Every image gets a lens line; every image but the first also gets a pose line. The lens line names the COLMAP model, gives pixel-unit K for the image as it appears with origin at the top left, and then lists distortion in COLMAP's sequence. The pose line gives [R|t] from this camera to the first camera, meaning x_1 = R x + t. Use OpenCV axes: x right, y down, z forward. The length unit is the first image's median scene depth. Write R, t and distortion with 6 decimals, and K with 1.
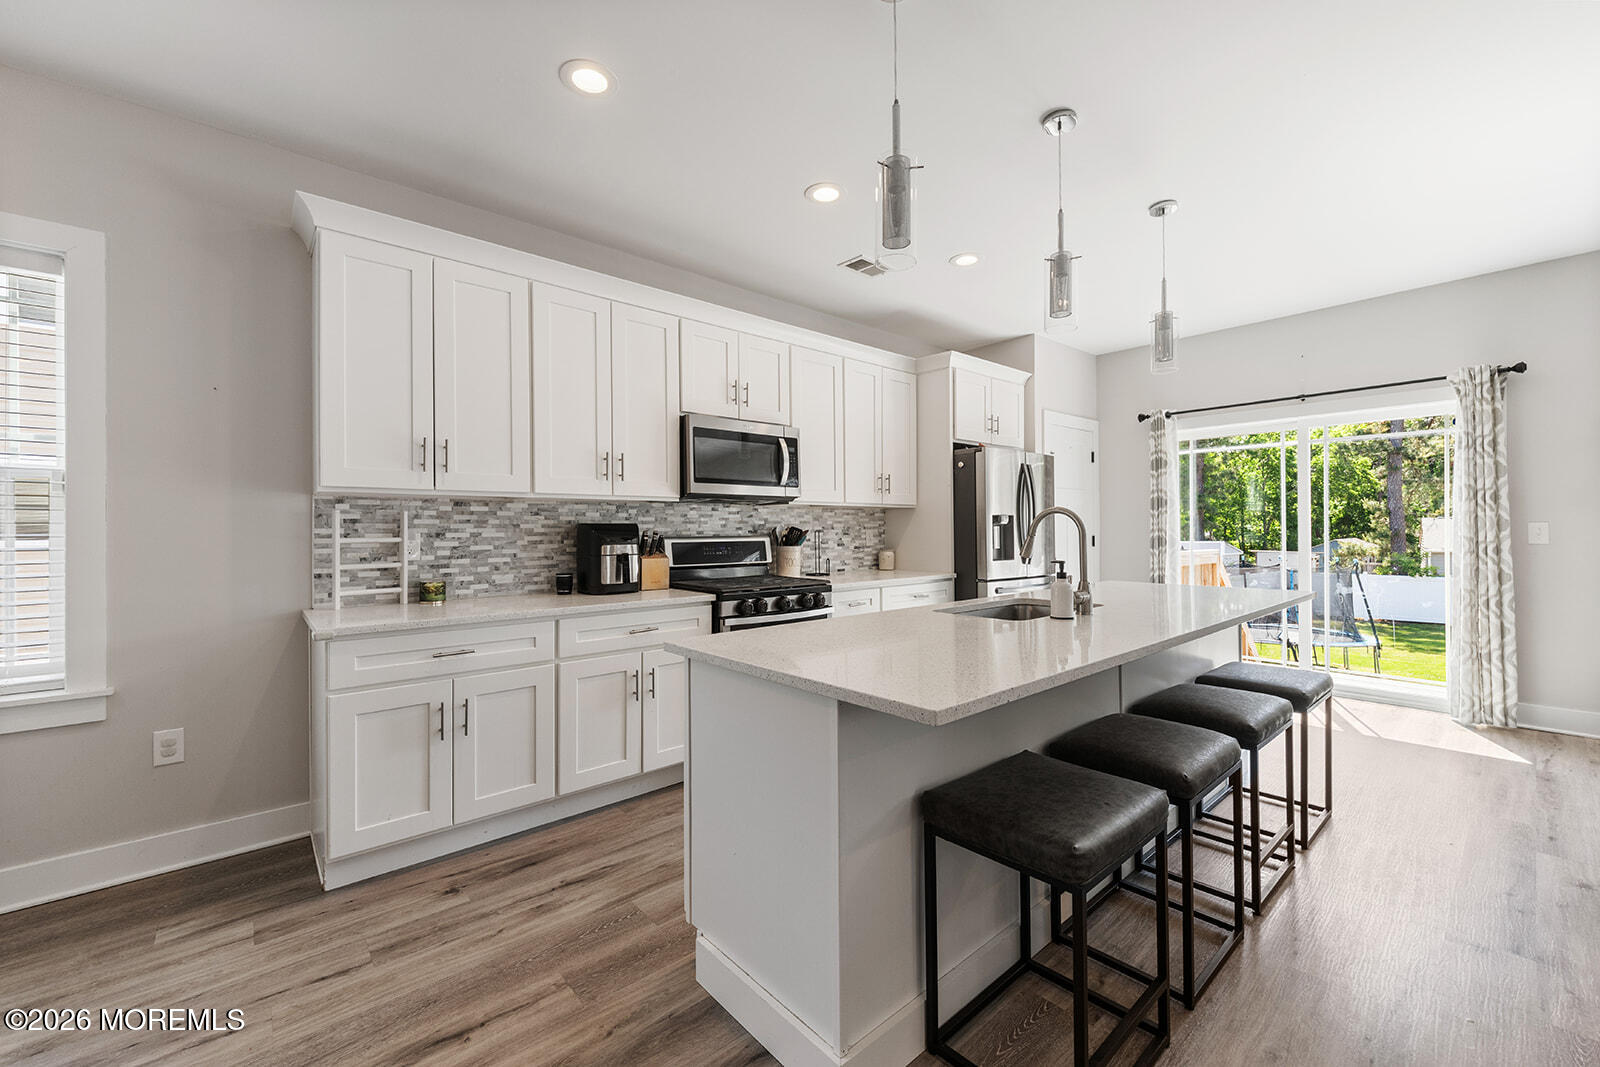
lens RADIAL K [[637.4, 0, 801.7], [0, 637.4, 525.4], [0, 0, 1]] dist [0.004389, -0.003176]
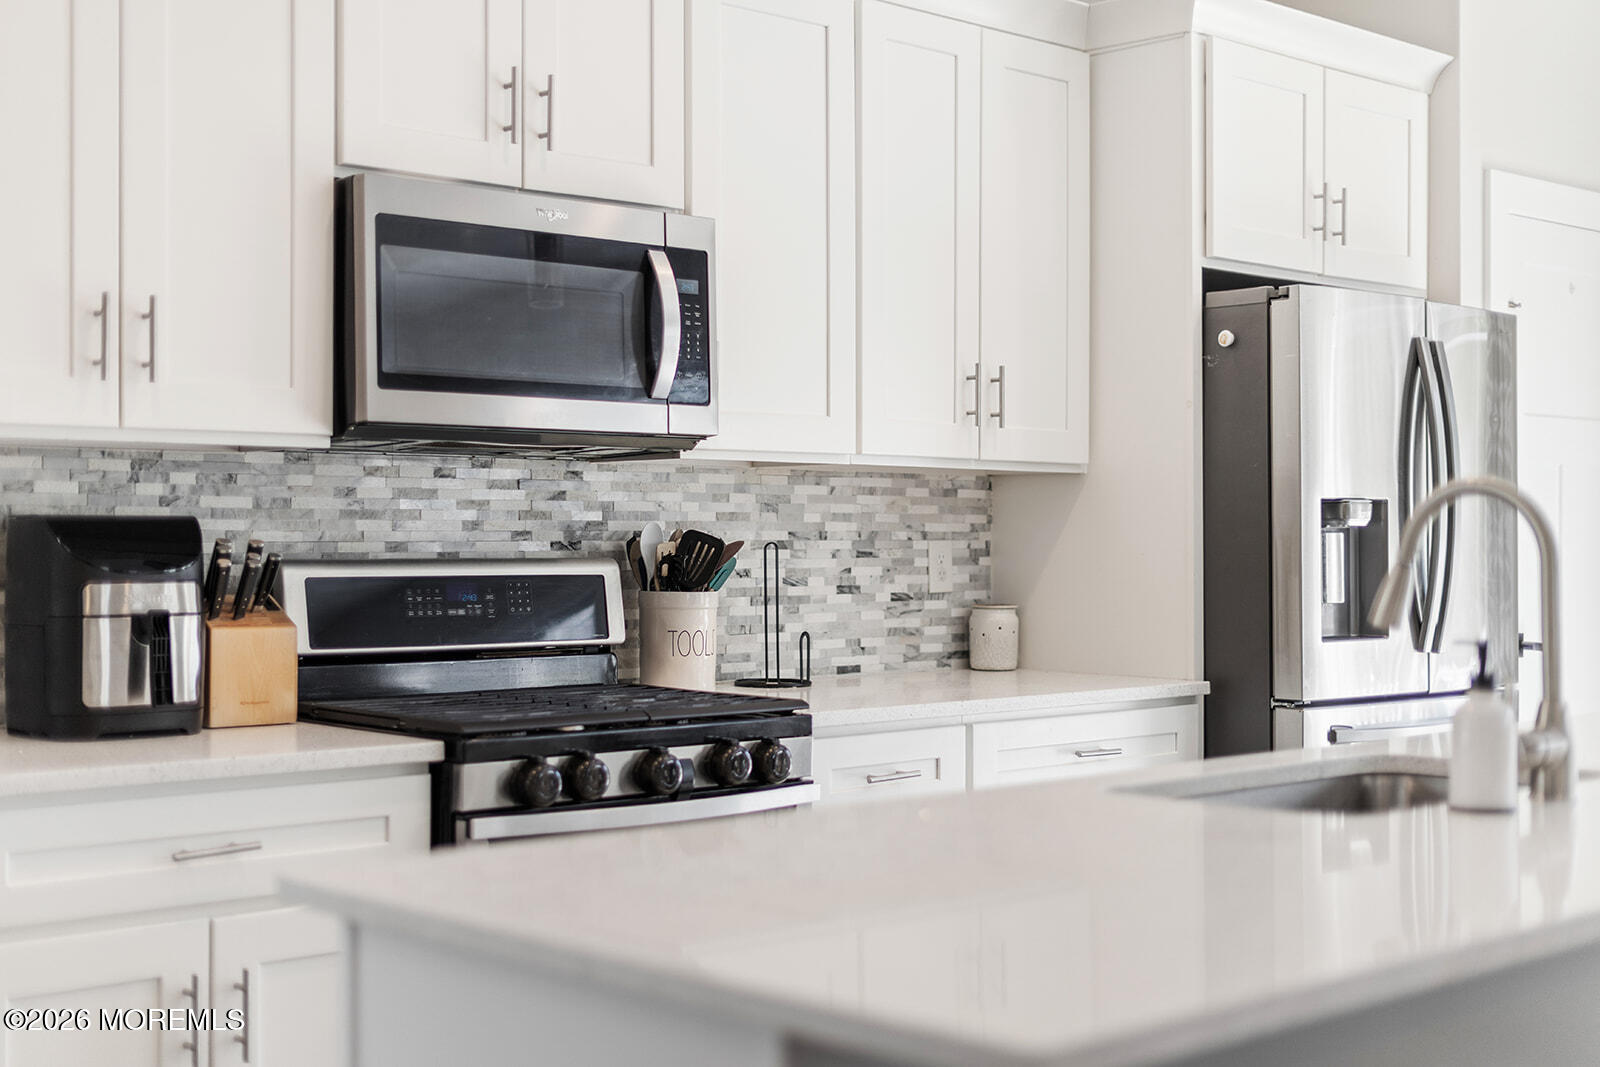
lens RADIAL K [[2116.6, 0, 828.1], [0, 2116.6, 534.5], [0, 0, 1]] dist [-0.048846, 0.000000]
pose [[0.999192, 0.007479, 0.039492, 0.013896], [-0.007656, 0.999961, 0.004329, -0.001125], [-0.039458, -0.004628, 0.999211, -0.057928]]
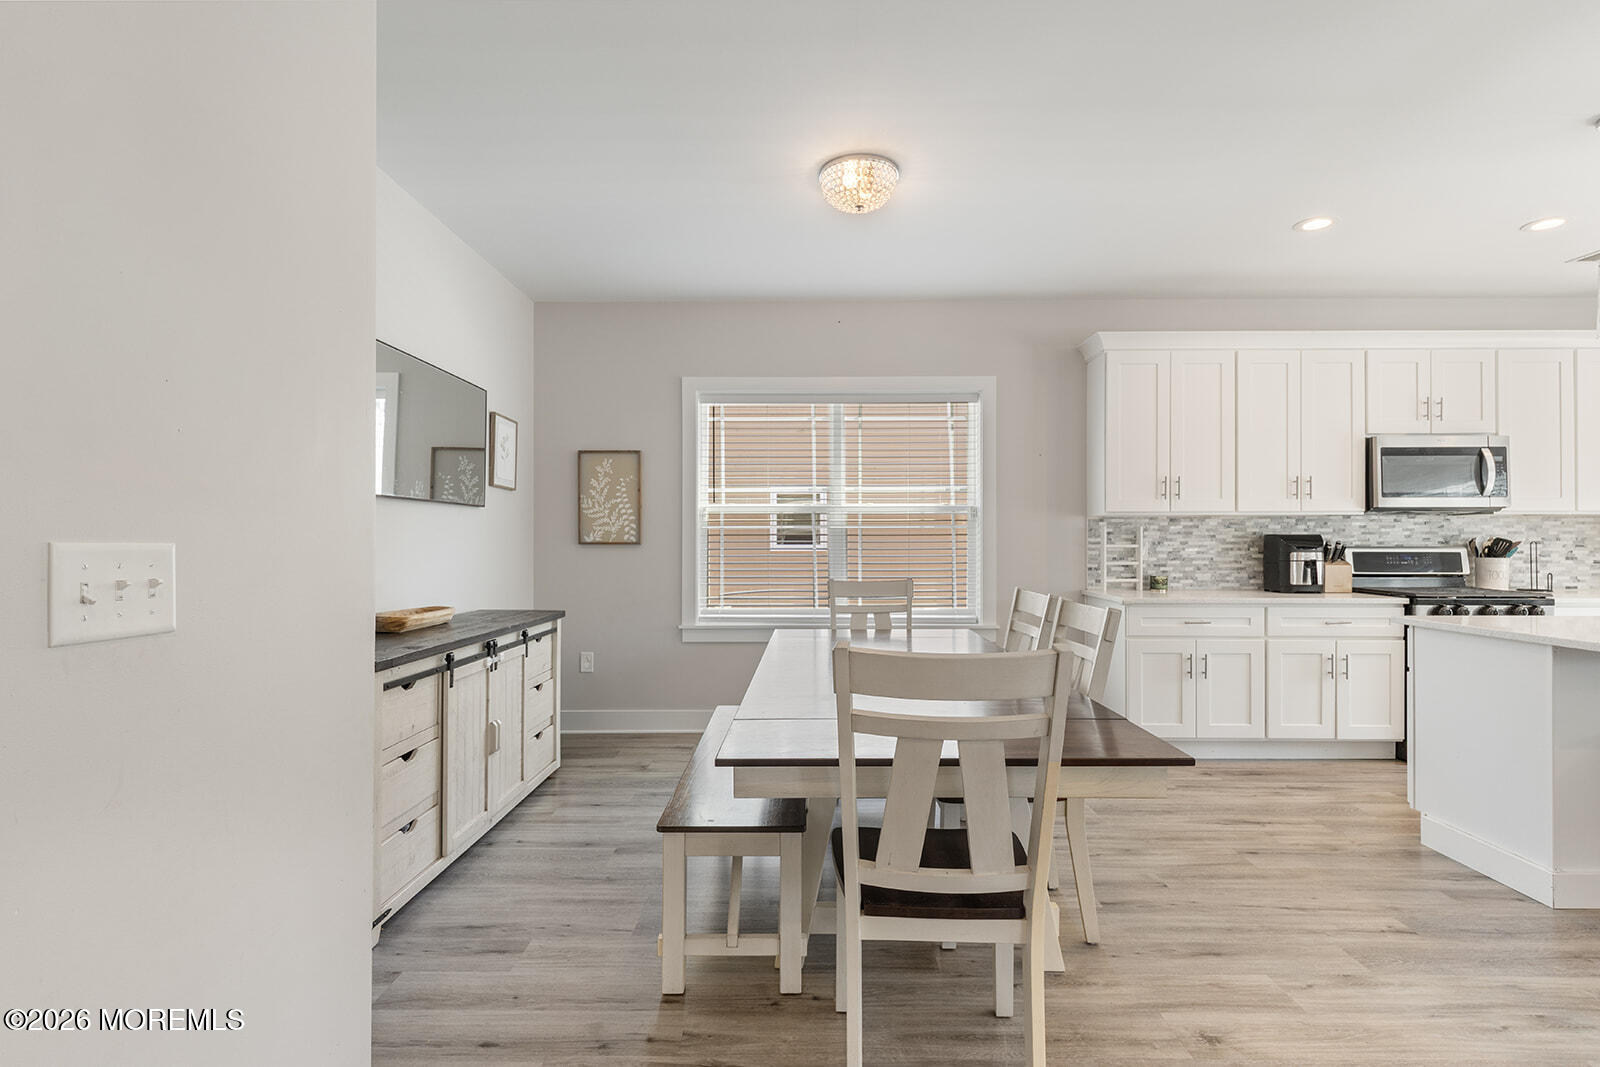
lens RADIAL K [[770.6, 0, 802.5], [0, 770.6, 538.2], [0, 0, 1]] dist [0.002059, -0.001224]
pose [[0.743444, 0.004630, -0.668782, -0.019890], [-0.000123, 0.999977, 0.006786, -0.005582], [0.668798, -0.004963, 0.743428, -0.665104]]
